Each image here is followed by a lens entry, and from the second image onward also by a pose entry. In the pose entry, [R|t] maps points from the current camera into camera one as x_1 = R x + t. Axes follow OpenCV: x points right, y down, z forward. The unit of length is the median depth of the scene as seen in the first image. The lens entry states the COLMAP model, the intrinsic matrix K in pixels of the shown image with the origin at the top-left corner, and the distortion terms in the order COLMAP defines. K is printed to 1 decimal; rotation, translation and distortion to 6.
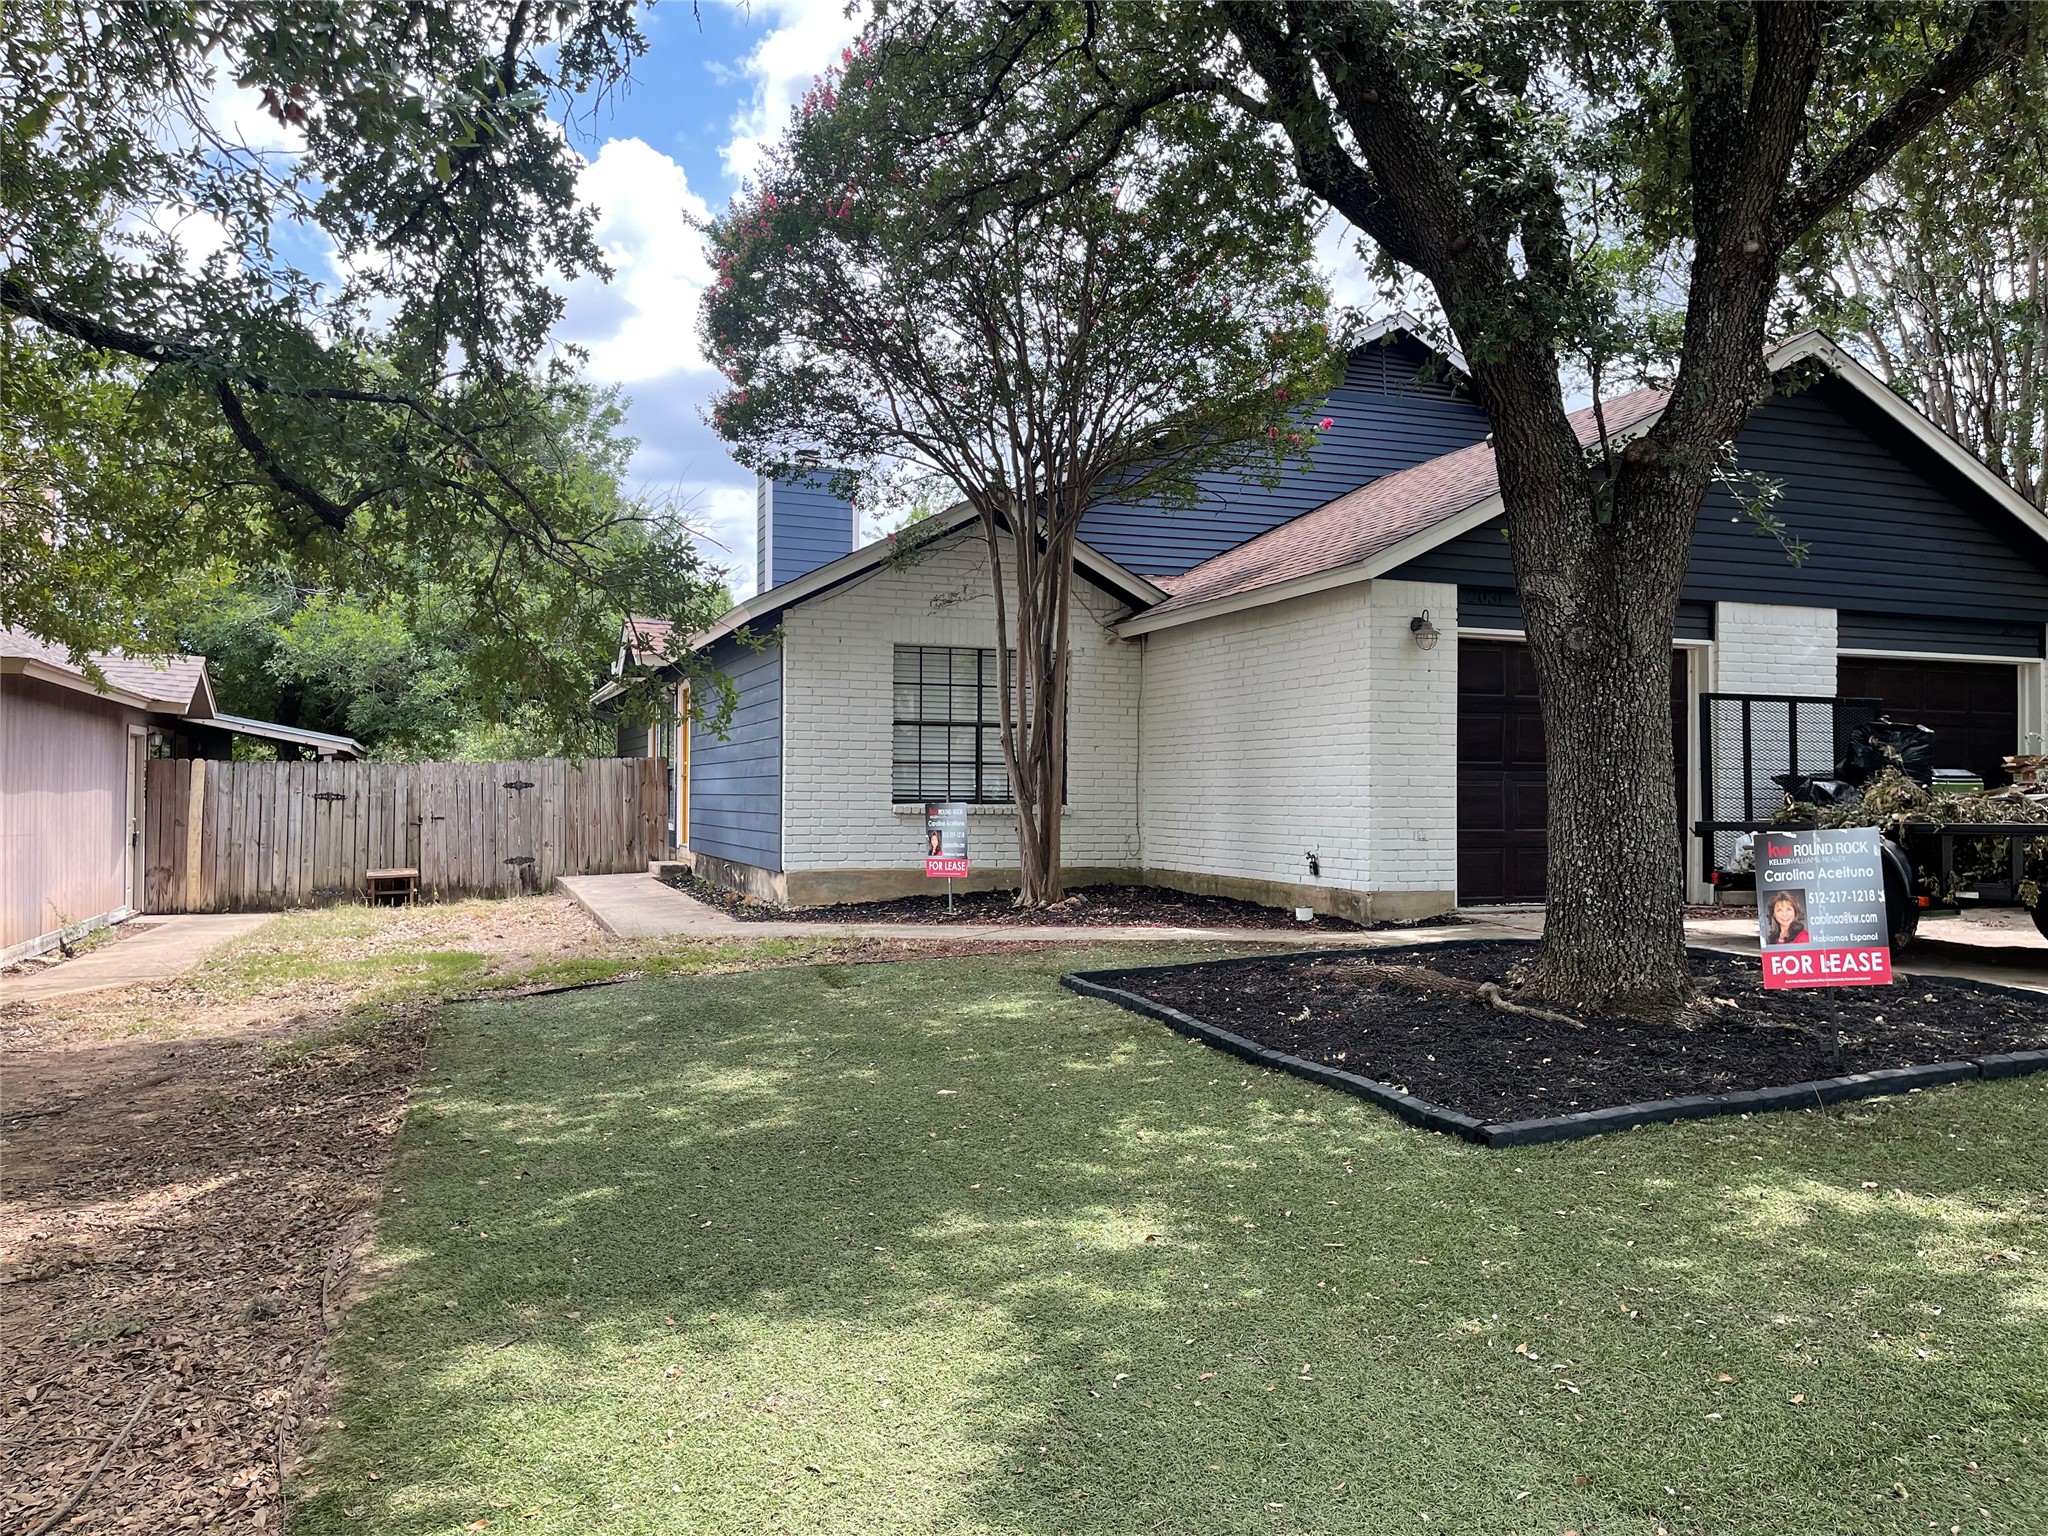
lens RADIAL K [[1497.4, 0, 1039.7], [0, 1497.4, 763.5], [0, 0, 1]] dist [0.019981, -0.008892]
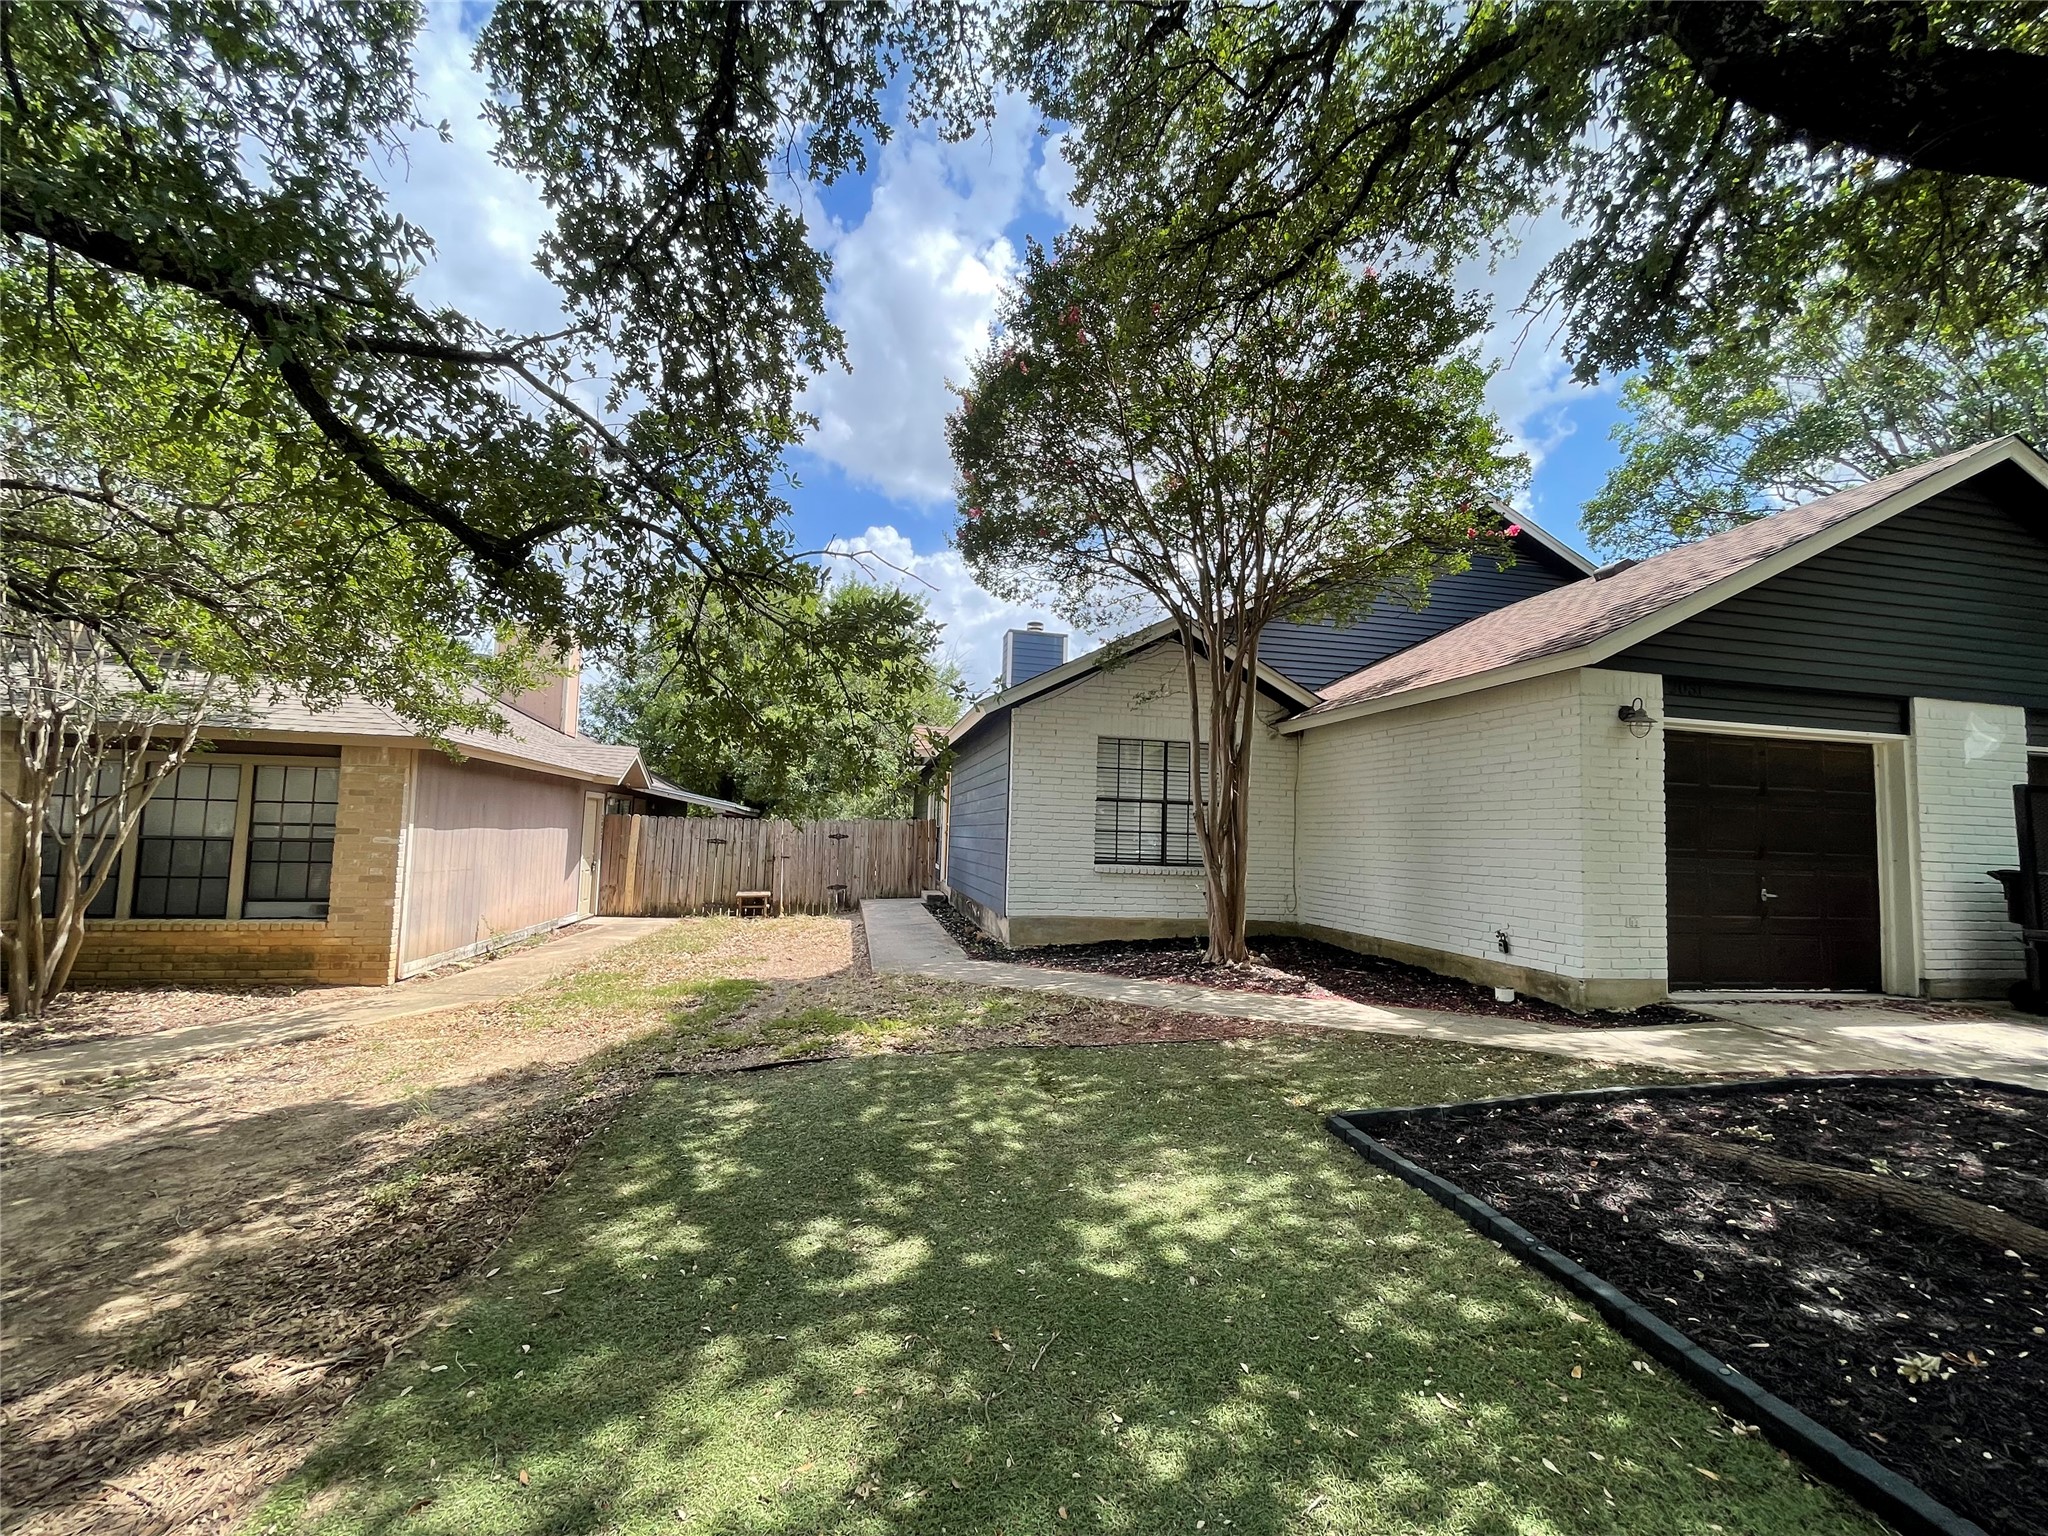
lens RADIAL K [[829.4, 0, 1021.7], [0, 829.4, 769.4], [0, 0, 1]] dist [-0.002282, 0.003251]
pose [[0.986624, 0.014181, -0.162397, -0.052649], [-0.024768, 0.997684, -0.063357, -0.007762], [0.161122, 0.066532, 0.984689, 0.339816]]
